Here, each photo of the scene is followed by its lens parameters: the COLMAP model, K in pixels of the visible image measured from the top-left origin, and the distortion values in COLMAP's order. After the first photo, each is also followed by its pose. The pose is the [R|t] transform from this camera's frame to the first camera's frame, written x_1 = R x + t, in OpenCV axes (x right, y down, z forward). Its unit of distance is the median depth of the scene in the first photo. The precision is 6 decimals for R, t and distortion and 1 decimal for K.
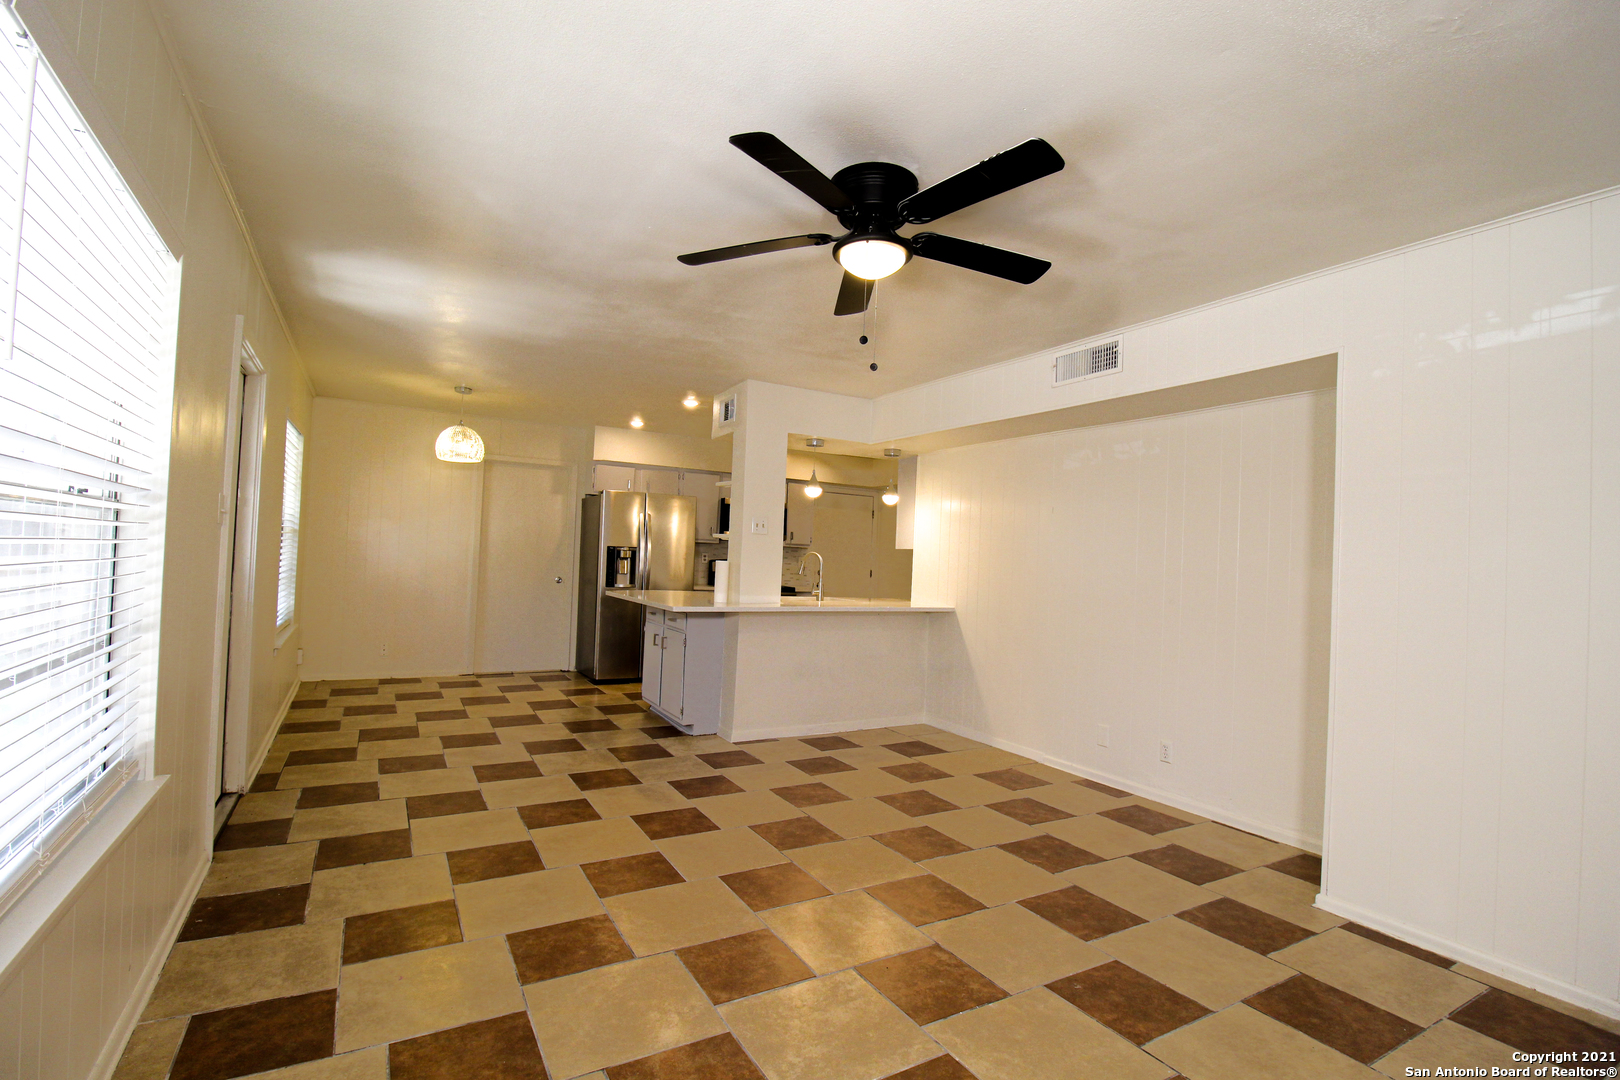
lens RADIAL K [[753.8, 0, 815.3], [0, 753.8, 539.0], [0, 0, 1]] dist [0.001369, -0.015750]
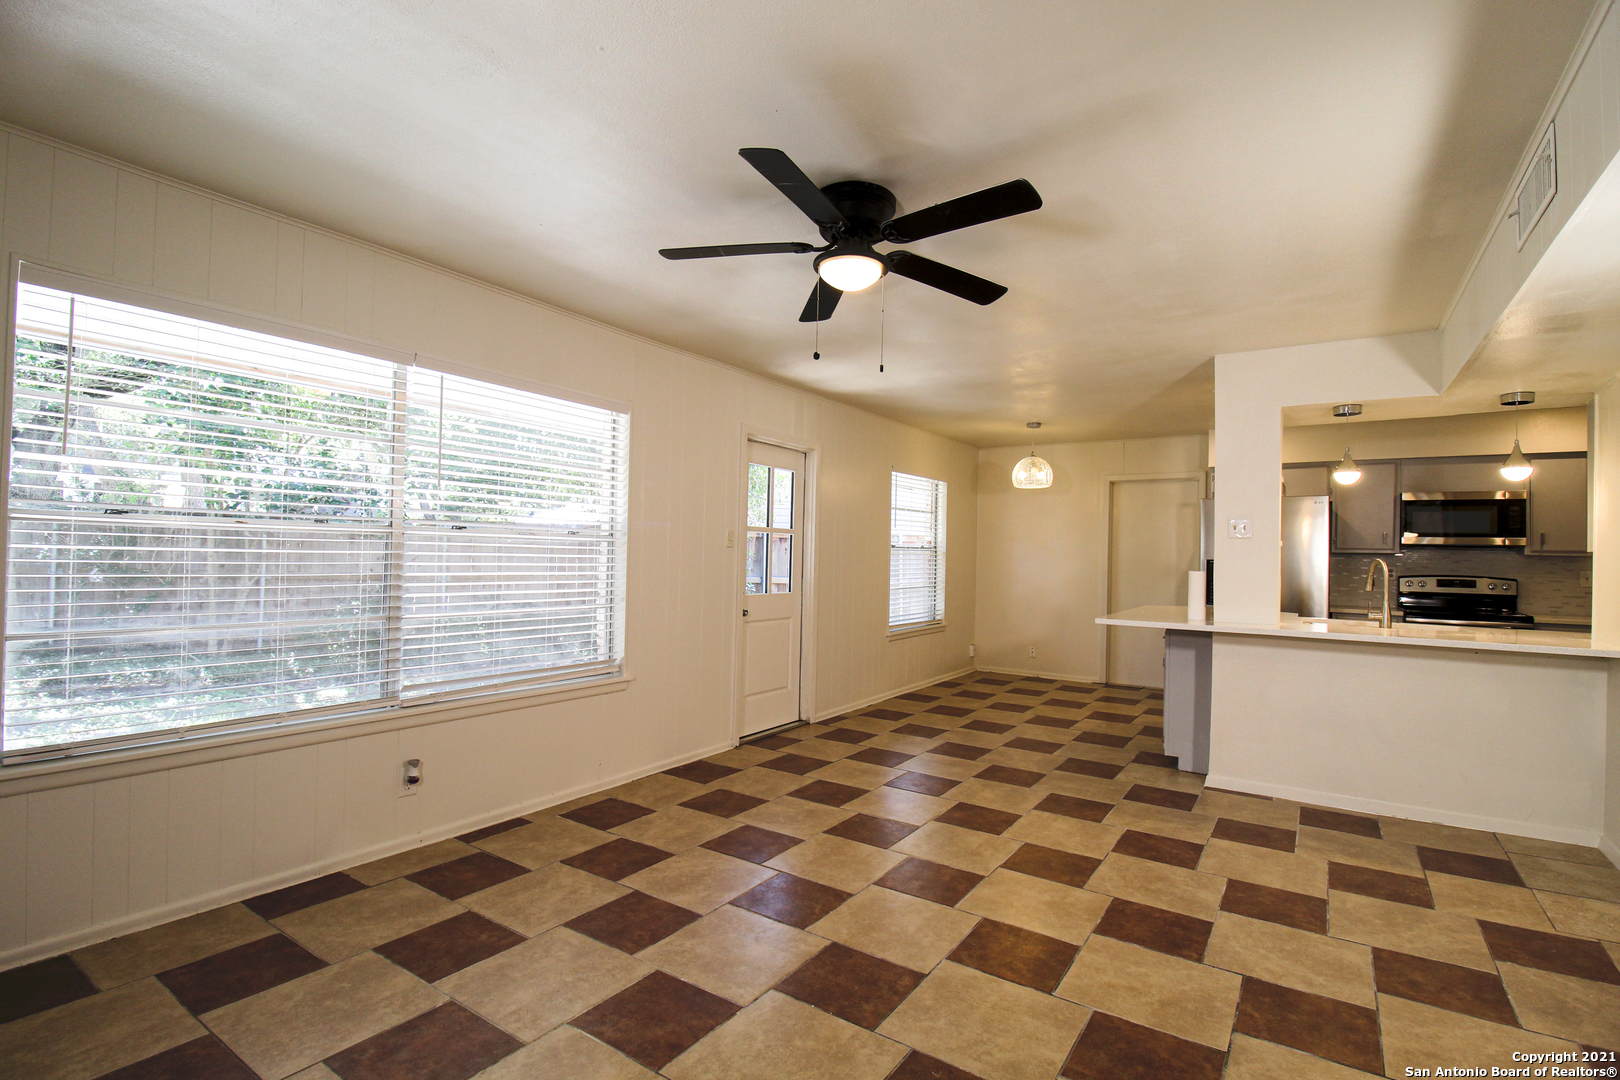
lens RADIAL K [[753.8, 0, 815.3], [0, 753.8, 539.0], [0, 0, 1]] dist [0.001369, -0.015750]
pose [[0.438975, -0.048413, -0.897194, 0.691143], [0.017470, 0.998818, -0.045349, 0.034645], [0.898329, 0.004233, 0.439302, 0.345948]]
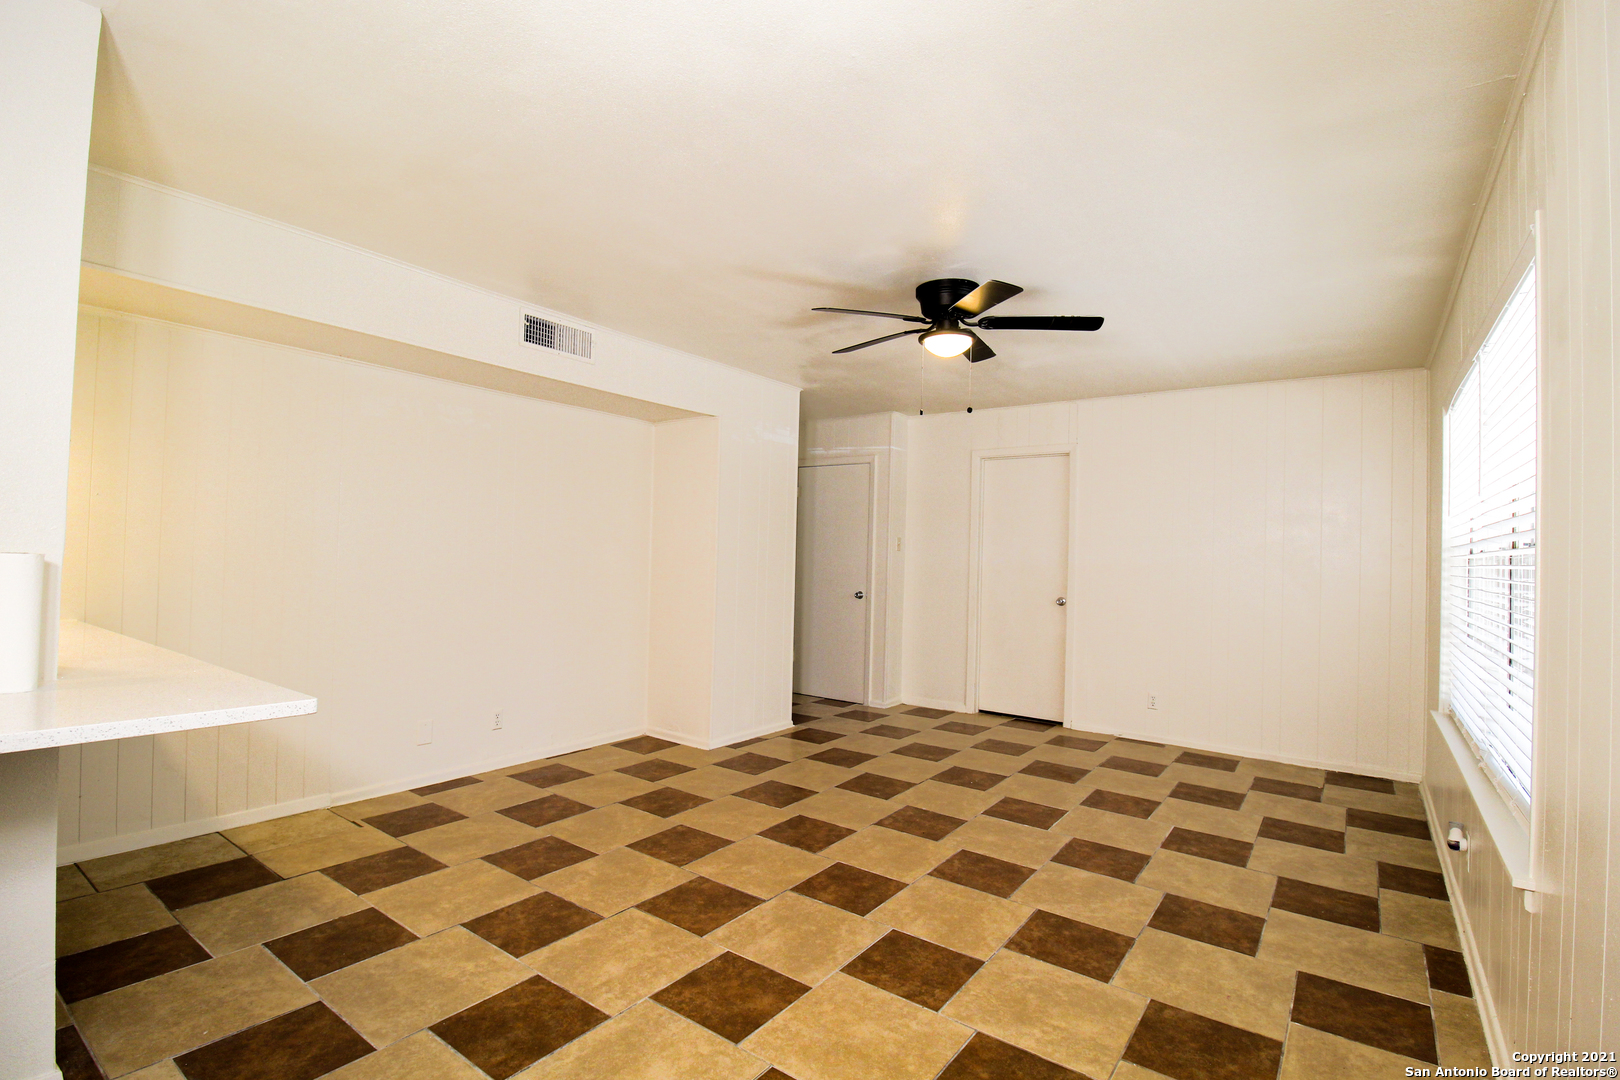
lens RADIAL K [[753.8, 0, 815.3], [0, 753.8, 539.0], [0, 0, 1]] dist [0.001369, -0.015750]
pose [[-0.404569, -0.031445, 0.913967, -0.784449], [-0.065778, 0.997821, 0.005213, 0.000467], [-0.912139, -0.058010, -0.405756, 1.244260]]
